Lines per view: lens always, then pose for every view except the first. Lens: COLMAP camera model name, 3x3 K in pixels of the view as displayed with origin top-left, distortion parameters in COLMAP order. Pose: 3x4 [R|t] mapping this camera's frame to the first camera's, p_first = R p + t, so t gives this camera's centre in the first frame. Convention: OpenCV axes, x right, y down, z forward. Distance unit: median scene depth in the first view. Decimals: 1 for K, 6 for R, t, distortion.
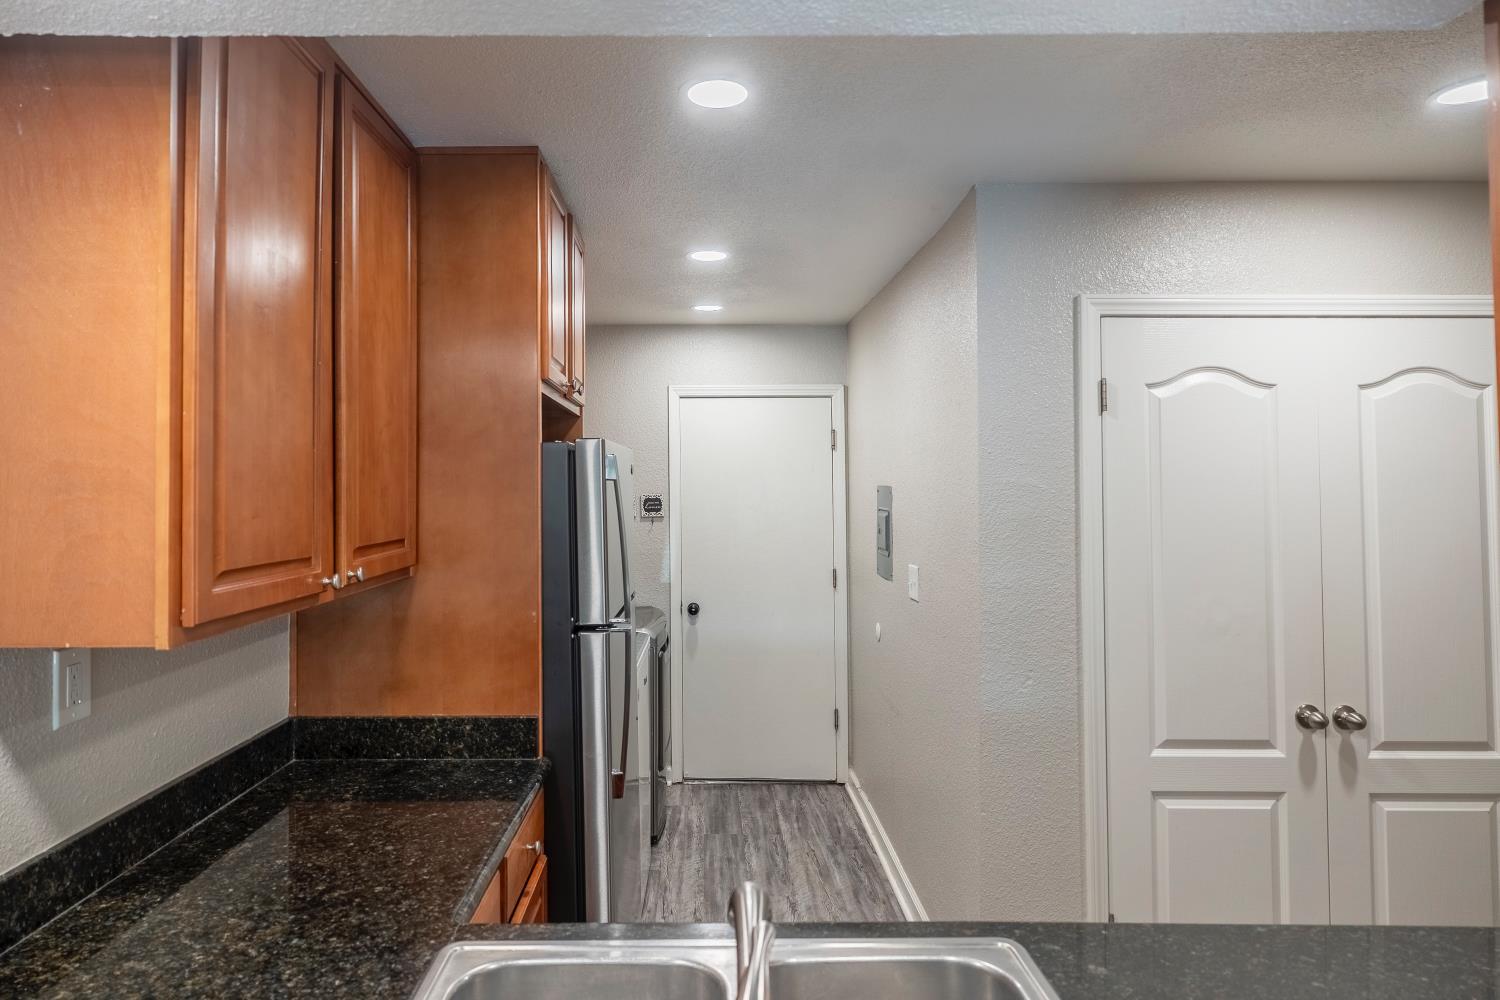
lens RADIAL K [[899.0, 0, 798.7], [0, 899.0, 497.1], [0, 0, 1]] dist [-0.001789, 0.001034]
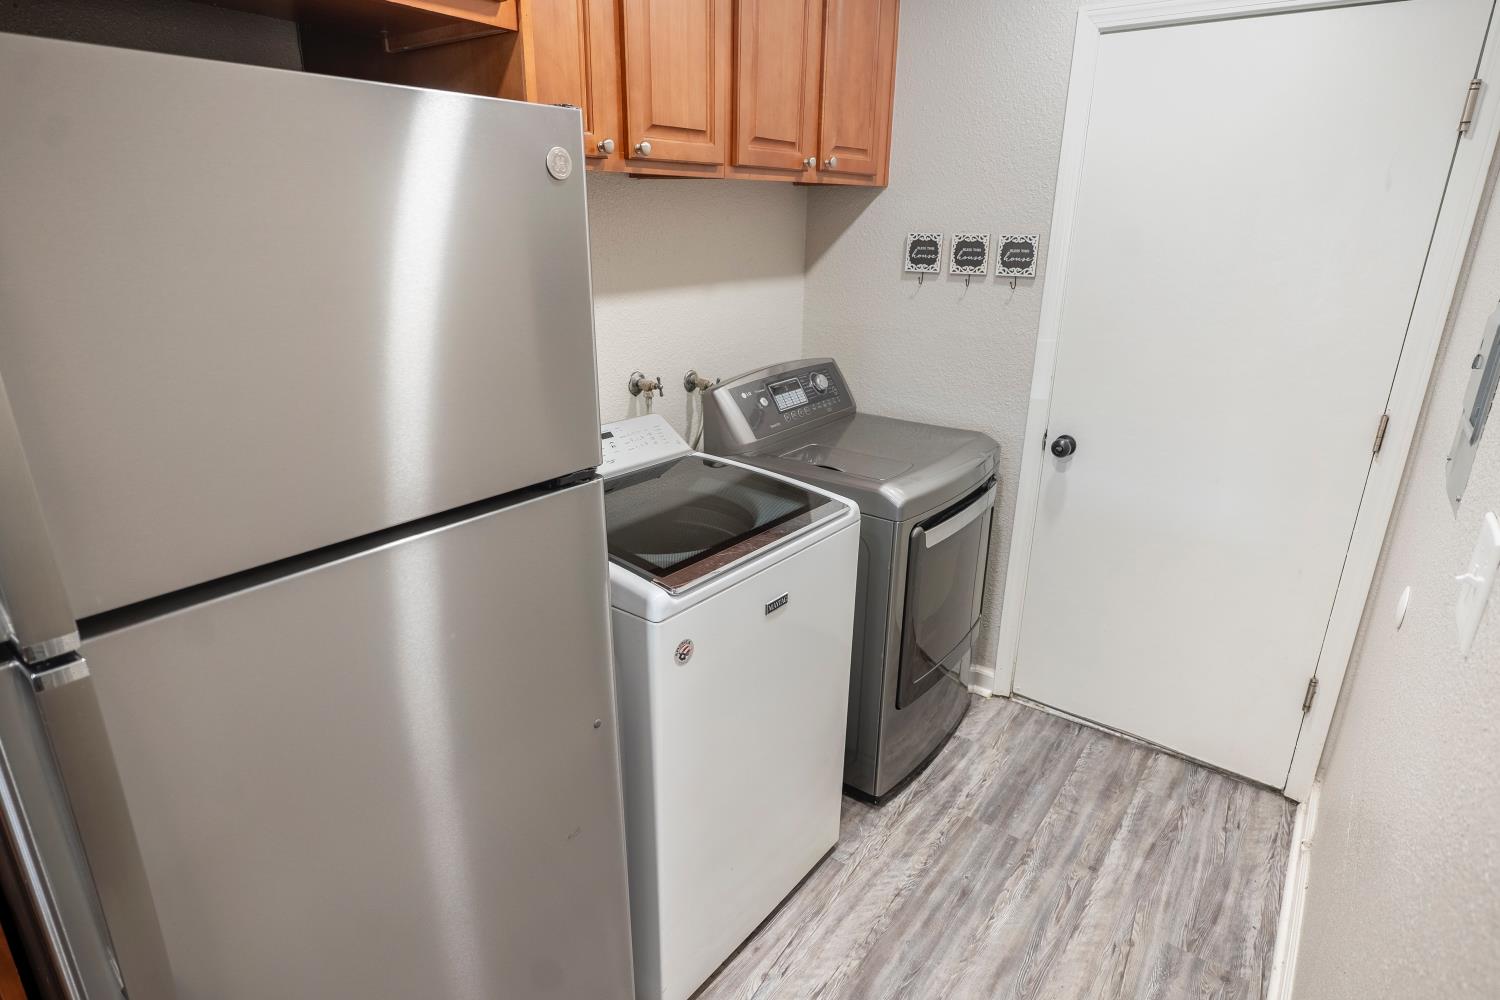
lens RADIAL K [[815.3, 0, 786.7], [0, 815.3, 511.0], [0, 0, 1]] dist [-0.003081, 0.000877]
pose [[0.737095, 0.251240, -0.627351, 0.153578], [-0.024556, 0.937668, 0.346664, -0.023090], [0.675343, -0.240120, 0.697319, 0.846666]]
